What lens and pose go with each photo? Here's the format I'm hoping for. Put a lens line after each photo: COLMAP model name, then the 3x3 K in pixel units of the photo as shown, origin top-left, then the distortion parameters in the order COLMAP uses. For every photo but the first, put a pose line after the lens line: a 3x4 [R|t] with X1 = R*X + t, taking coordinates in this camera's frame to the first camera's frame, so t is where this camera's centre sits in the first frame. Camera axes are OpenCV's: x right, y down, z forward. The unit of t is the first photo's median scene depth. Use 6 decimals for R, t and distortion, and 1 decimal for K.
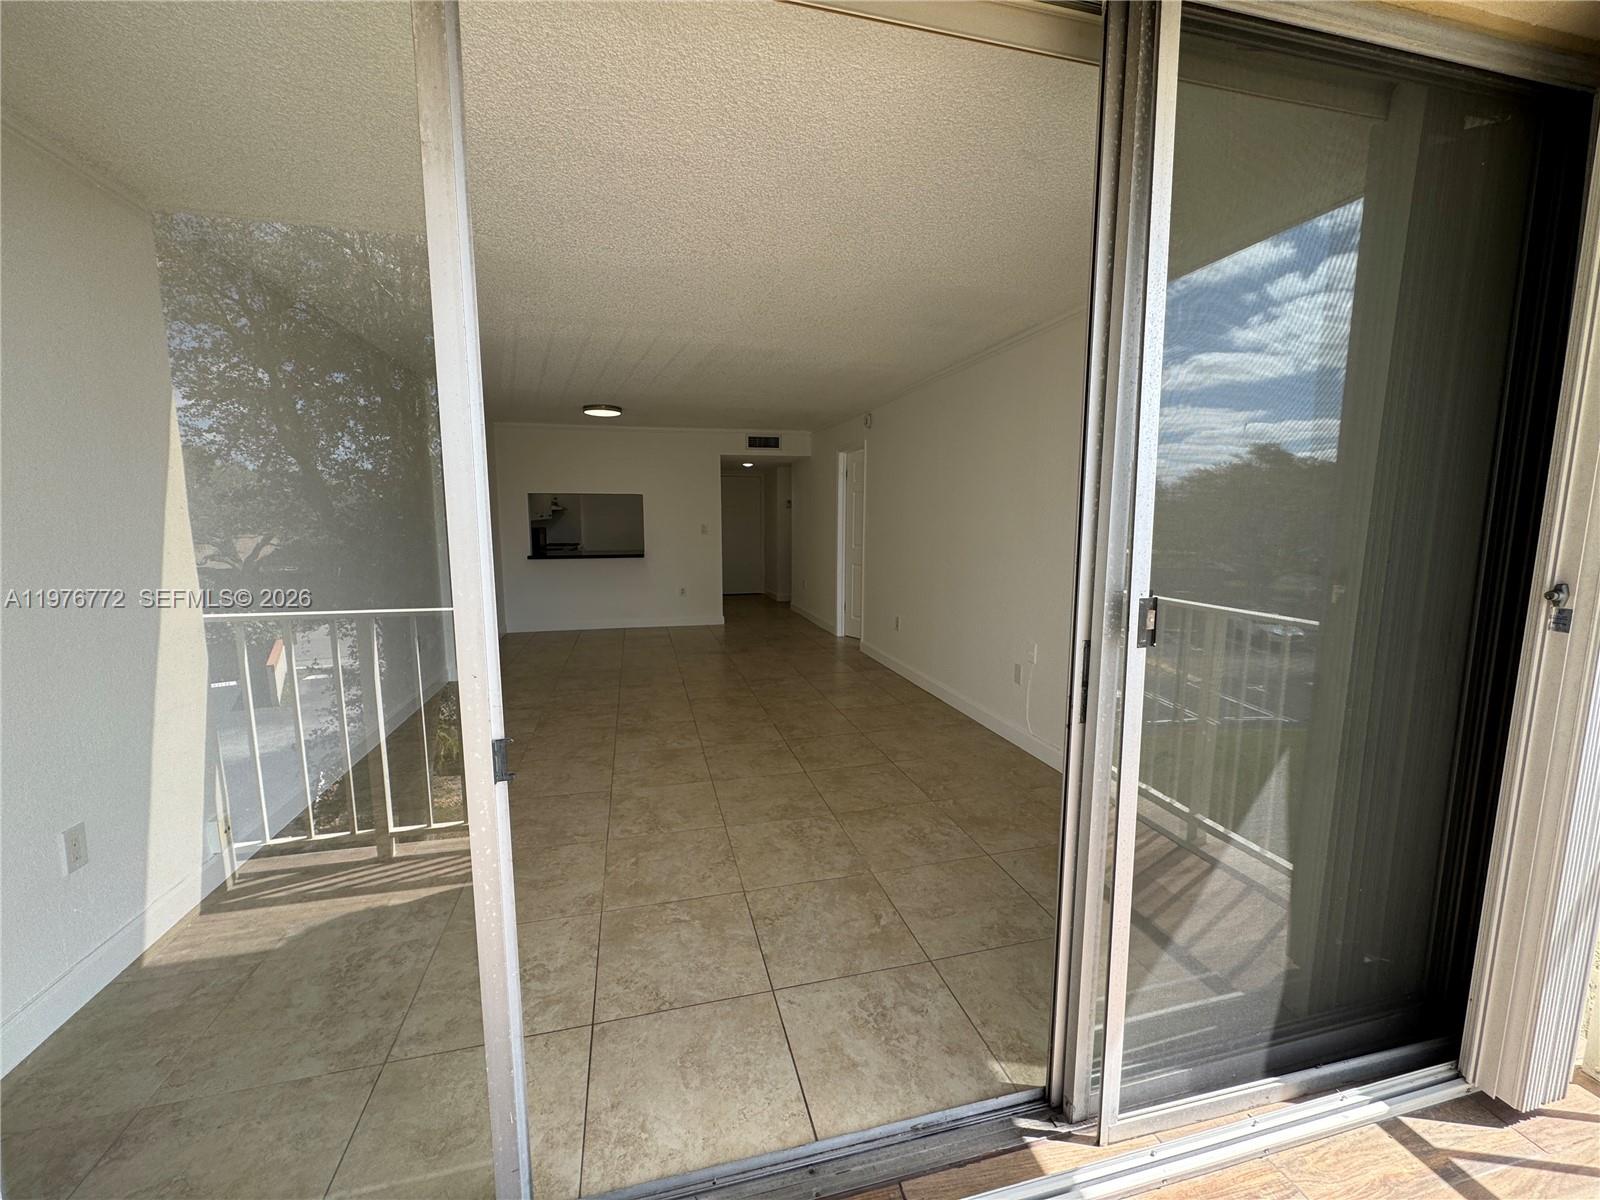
lens RADIAL K [[642.9, 0, 801.6], [0, 642.9, 597.2], [0, 0, 1]] dist [0.000316, 0.000503]
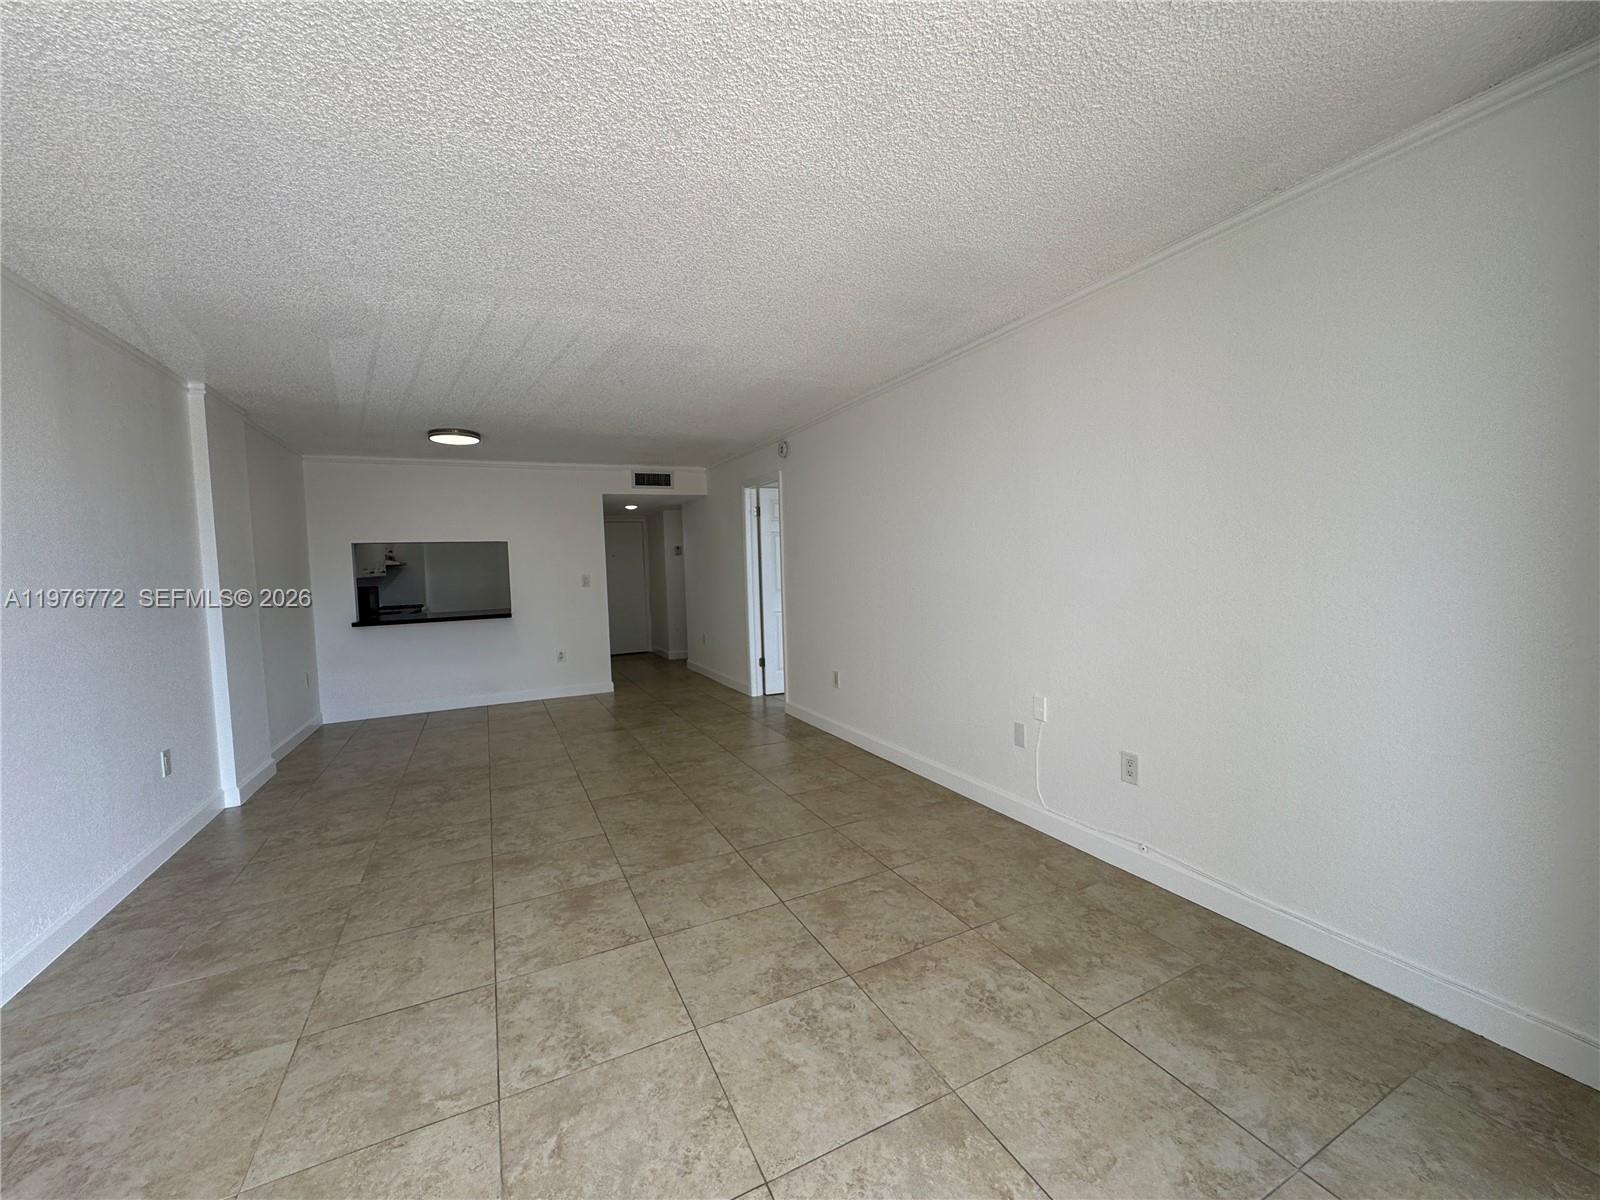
lens RADIAL K [[642.9, 0, 801.6], [0, 642.9, 597.2], [0, 0, 1]] dist [0.000316, 0.000503]
pose [[0.978231, -0.042962, 0.203024, -0.087423], [0.058729, 0.995653, -0.072286, -0.011554], [-0.199036, 0.082636, 0.976502, 0.222769]]
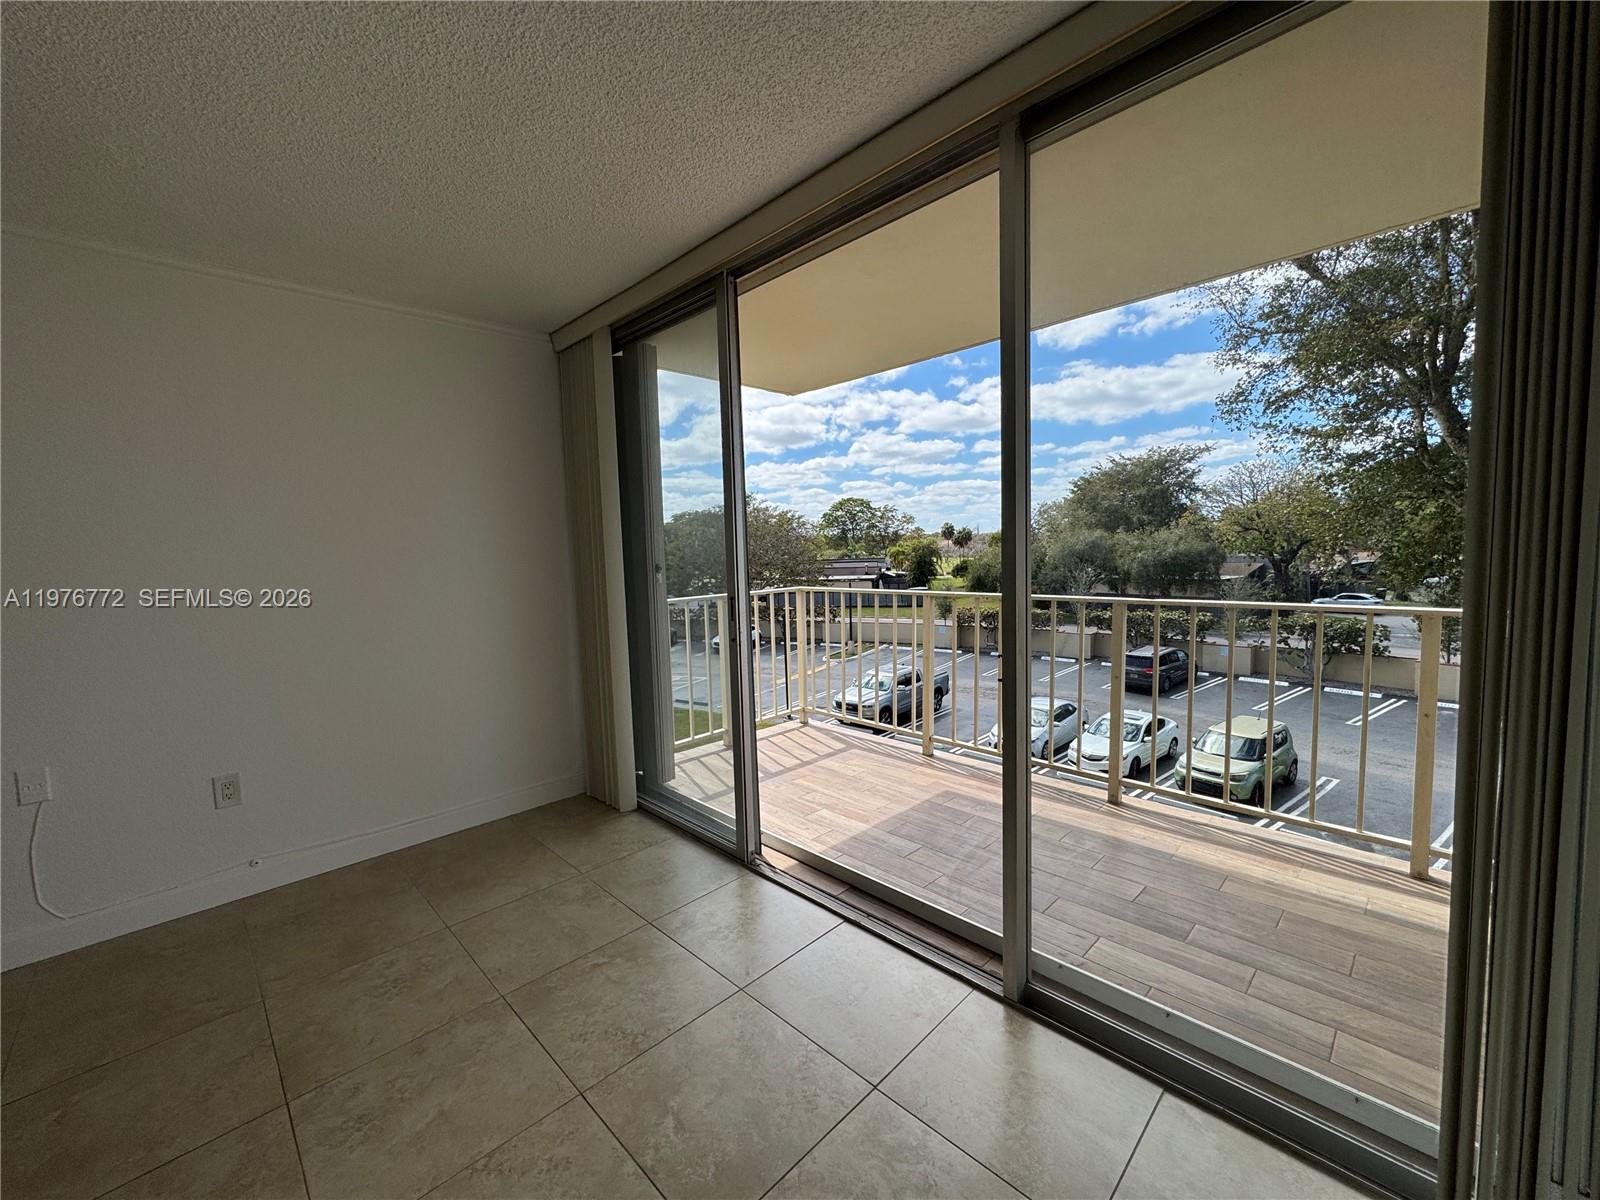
lens RADIAL K [[642.9, 0, 801.6], [0, 642.9, 597.2], [0, 0, 1]] dist [0.000316, 0.000503]
pose [[-0.509771, -0.052126, 0.858729, -0.422288], [0.143695, 0.978982, 0.144728, -0.055883], [-0.848224, 0.197173, -0.491567, 0.591765]]
